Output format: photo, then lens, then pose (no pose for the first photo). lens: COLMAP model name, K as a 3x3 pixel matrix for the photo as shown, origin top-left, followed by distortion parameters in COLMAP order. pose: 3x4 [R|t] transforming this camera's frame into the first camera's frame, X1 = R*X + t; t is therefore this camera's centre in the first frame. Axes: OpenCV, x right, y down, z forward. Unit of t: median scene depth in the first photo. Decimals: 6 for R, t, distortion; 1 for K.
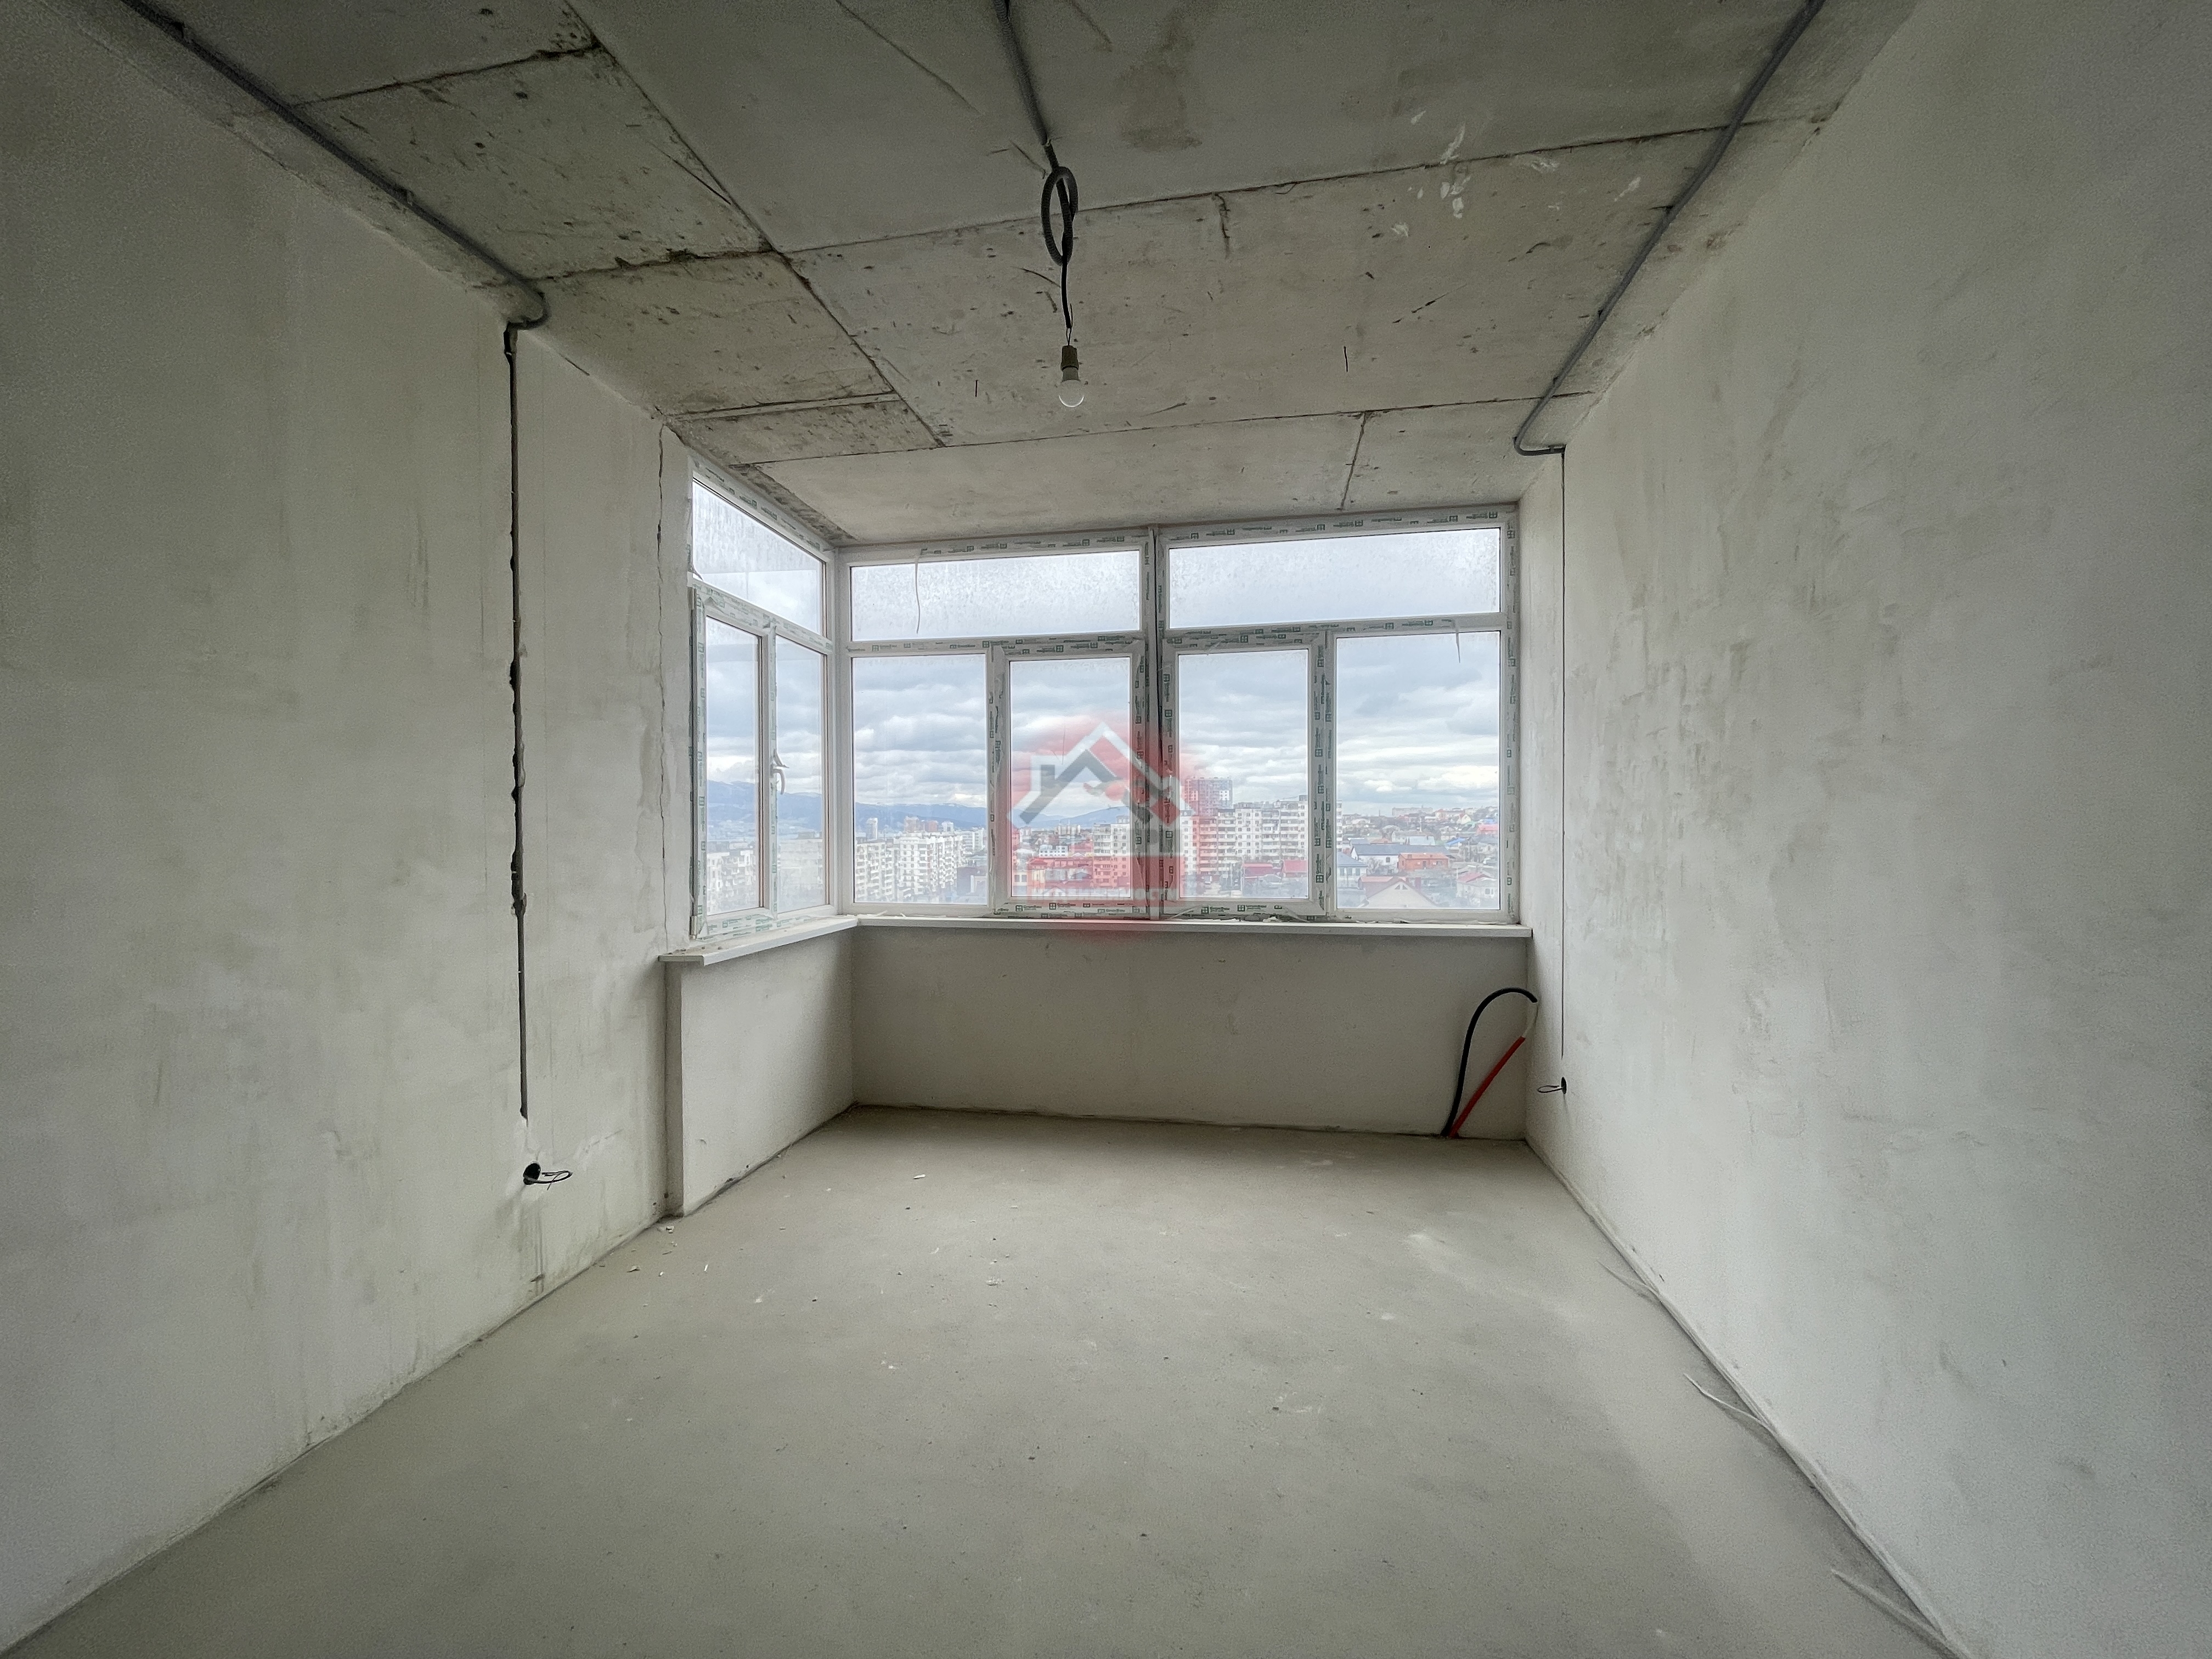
lens RADIAL K [[888.7, 0, 1096.2], [0, 888.7, 836.2], [0, 0, 1]] dist [-0.002196, 0.000635]
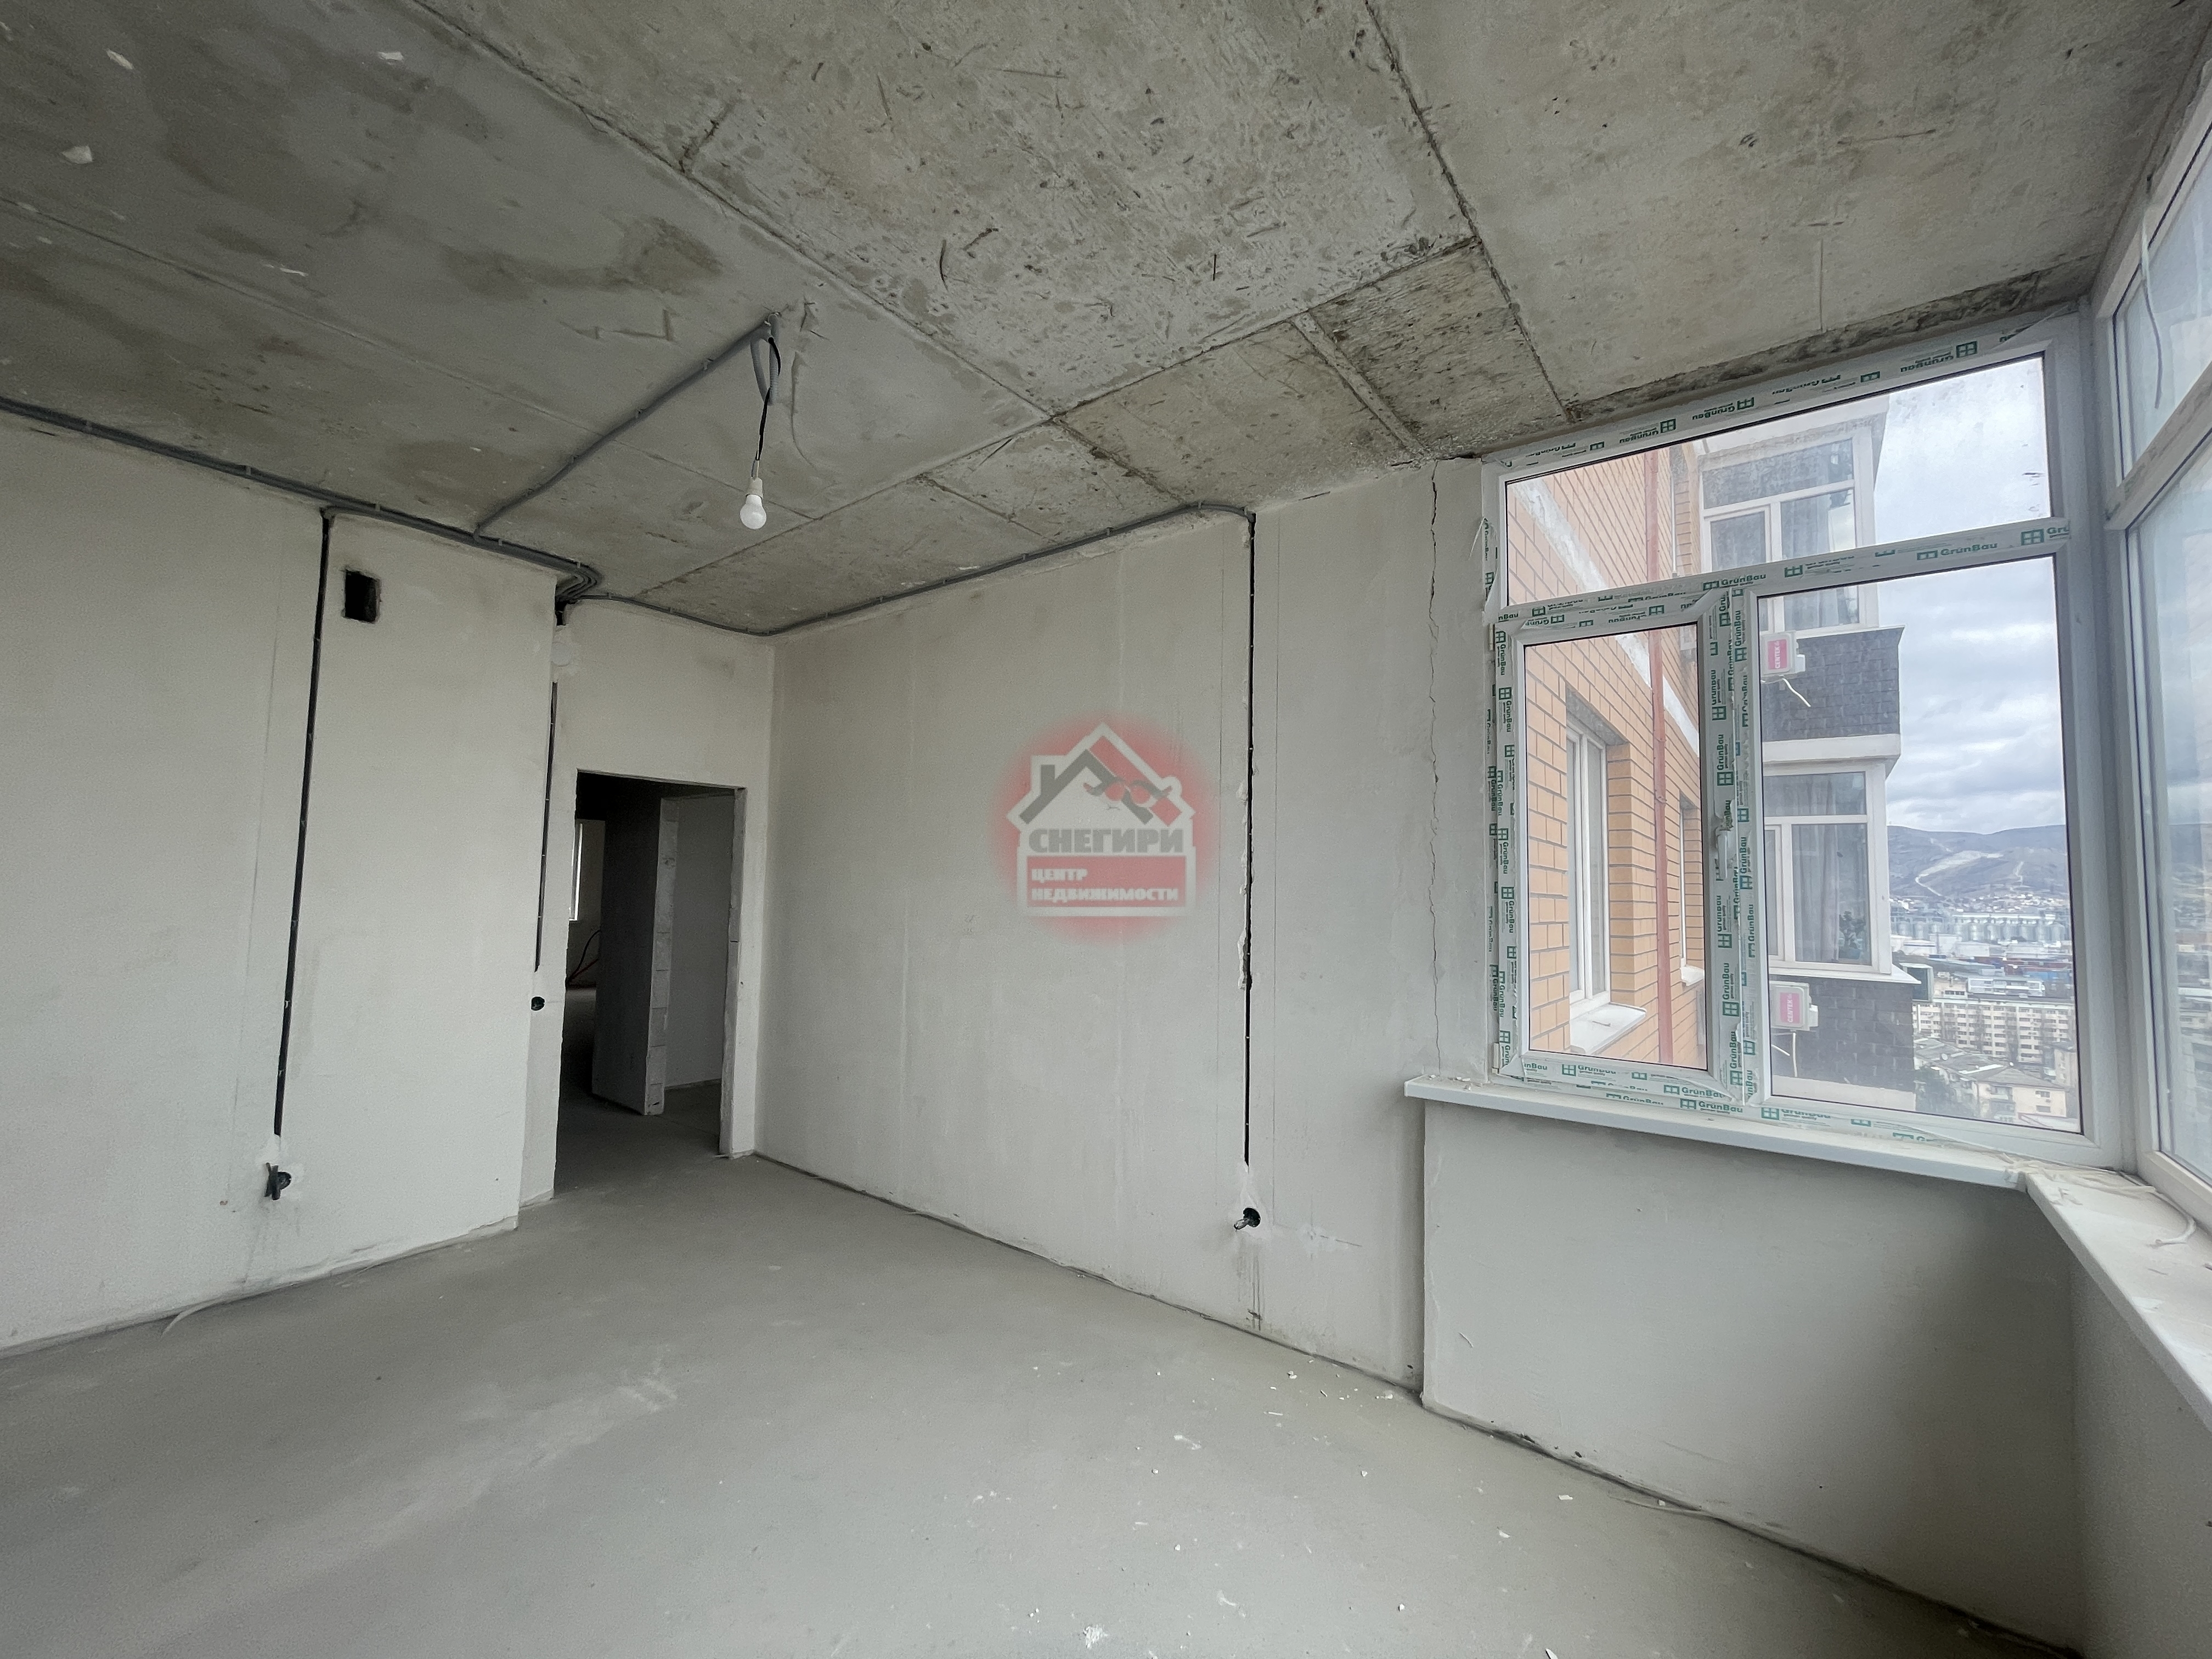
lens RADIAL K [[888.7, 0, 1096.2], [0, 888.7, 836.2], [0, 0, 1]] dist [-0.002196, 0.000635]
pose [[-0.473025, -0.062146, -0.878854, 0.347925], [-0.028886, 0.998067, -0.055028, -0.031518], [0.880575, -0.000643, -0.473906, 0.932814]]
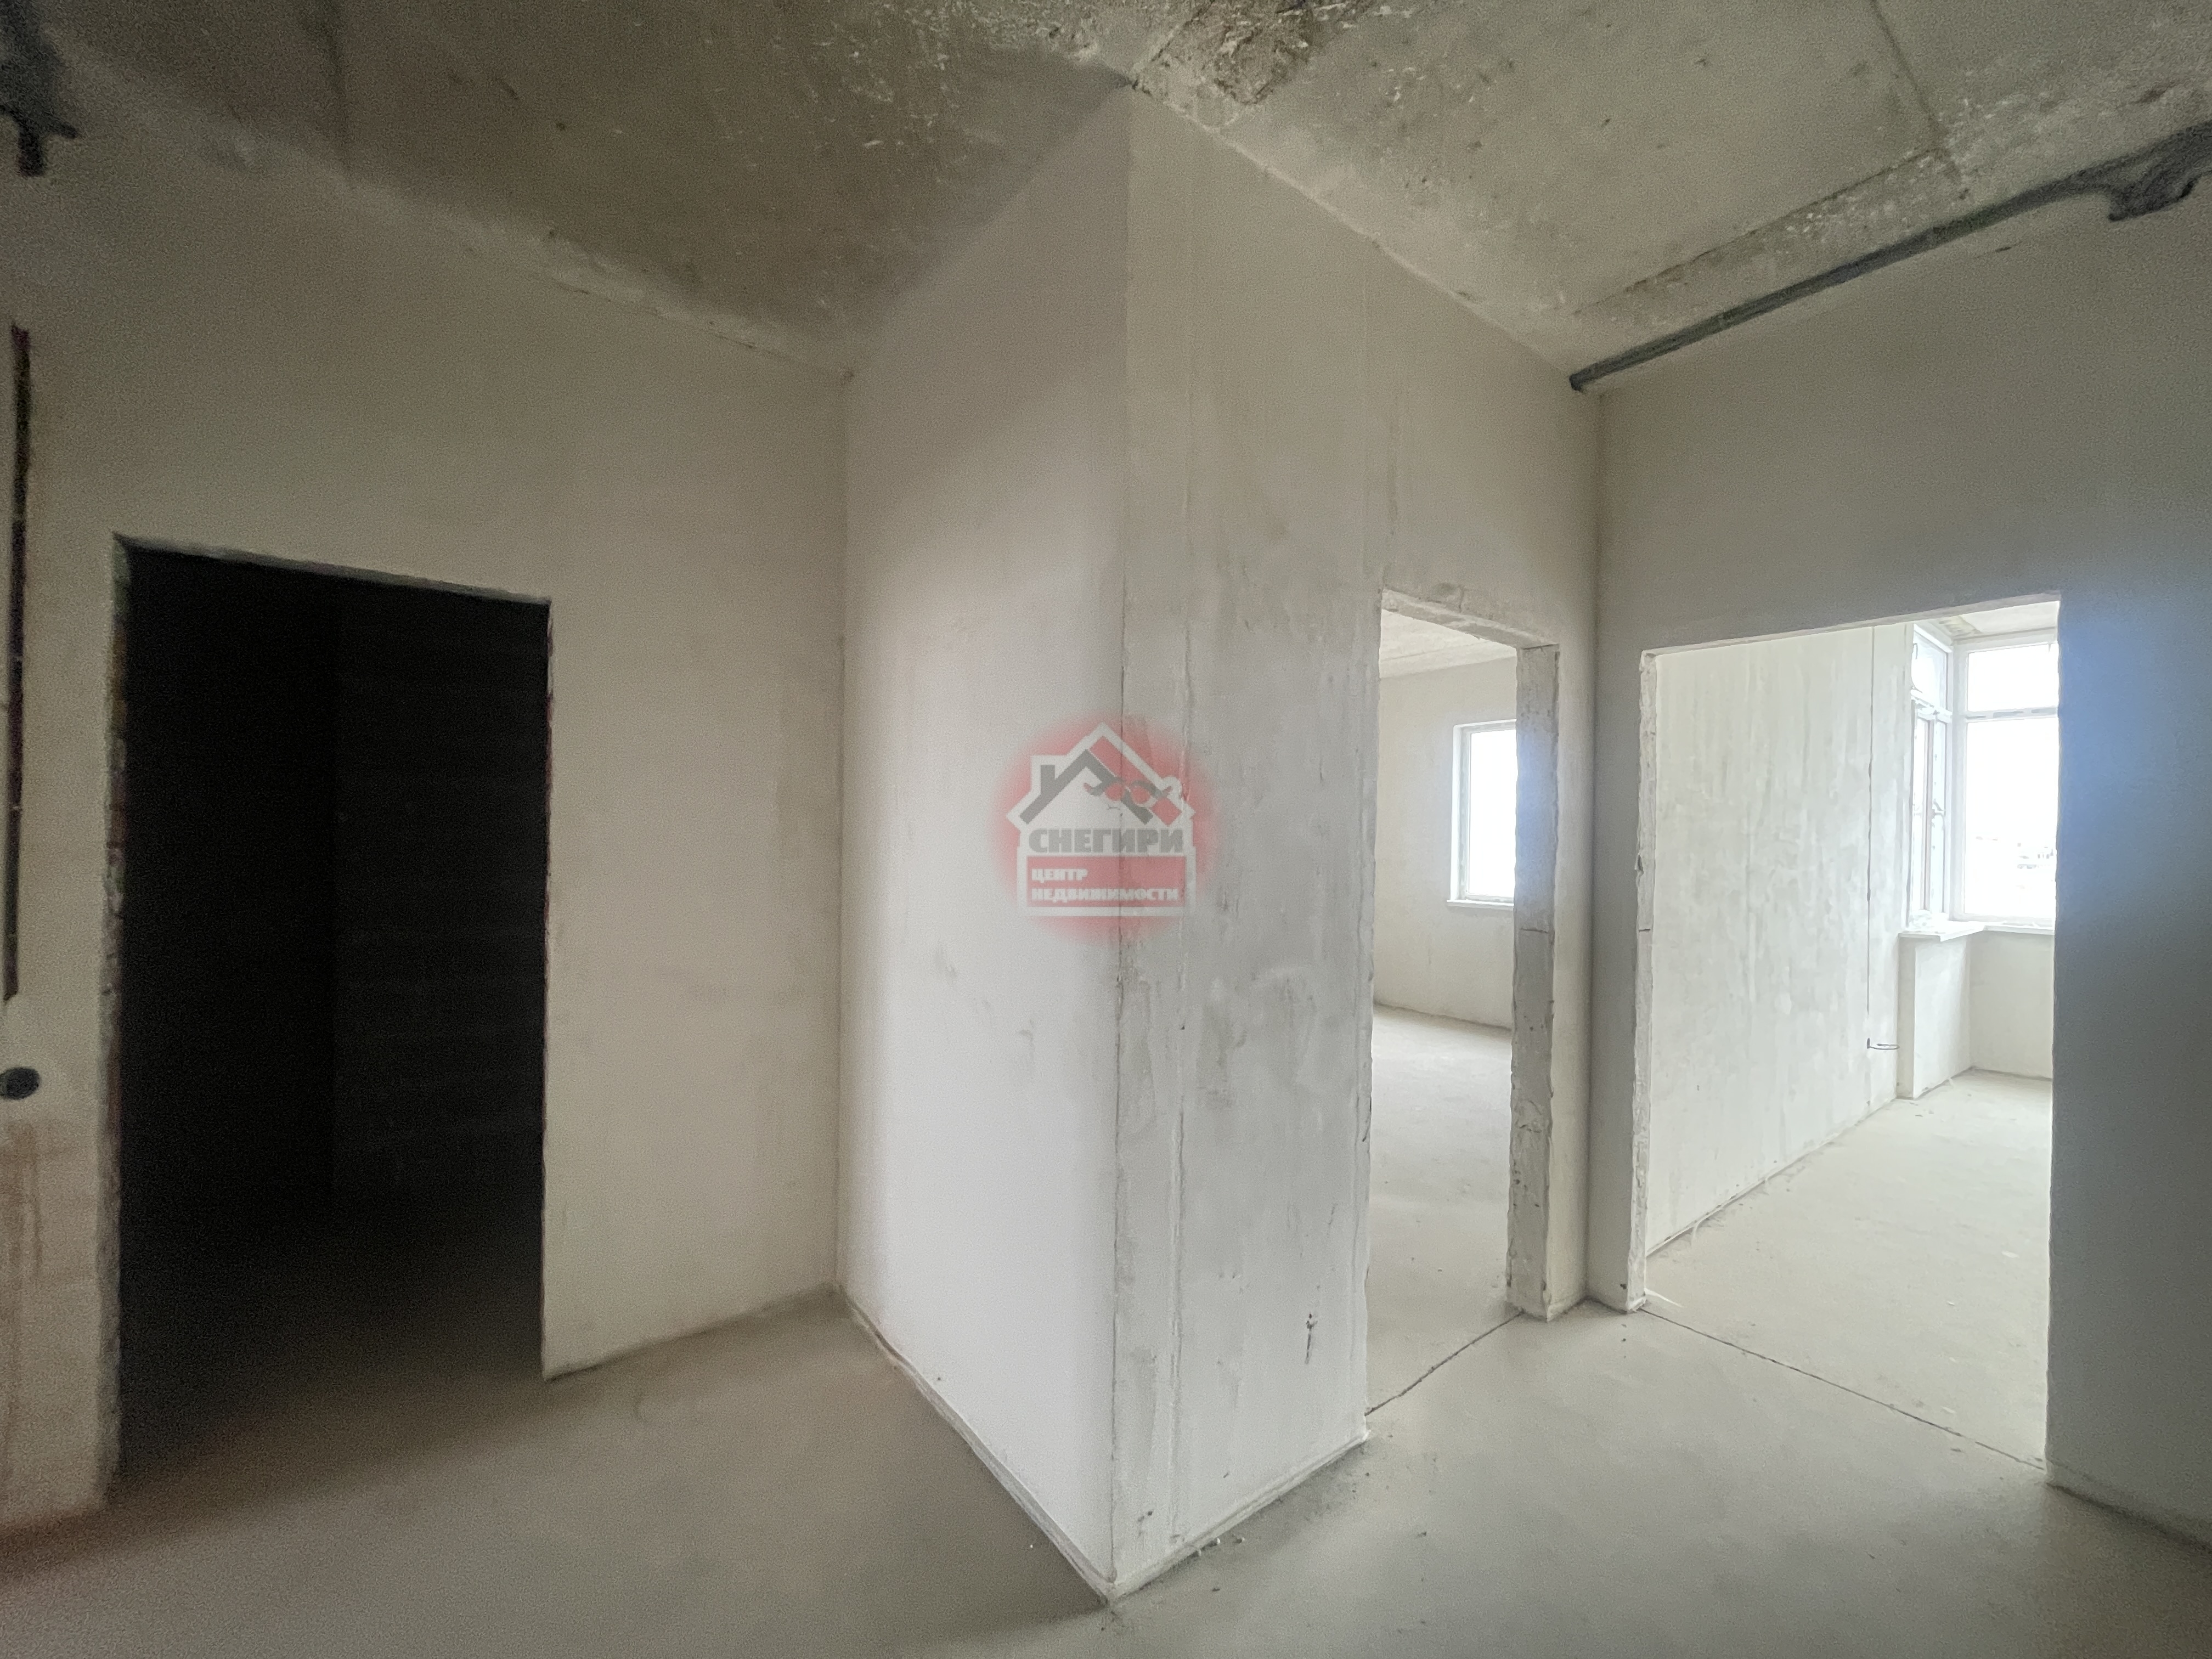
lens RADIAL K [[888.4, 0, 1100.2], [0, 888.4, 835.2], [0, 0, 1]] dist [-0.000605, 0.000072]
pose [[0.727655, 0.017016, -0.685732, -0.367707], [-0.026572, 0.999641, -0.003391, 0.000042], [0.685428, 0.020689, 0.727846, -0.966412]]
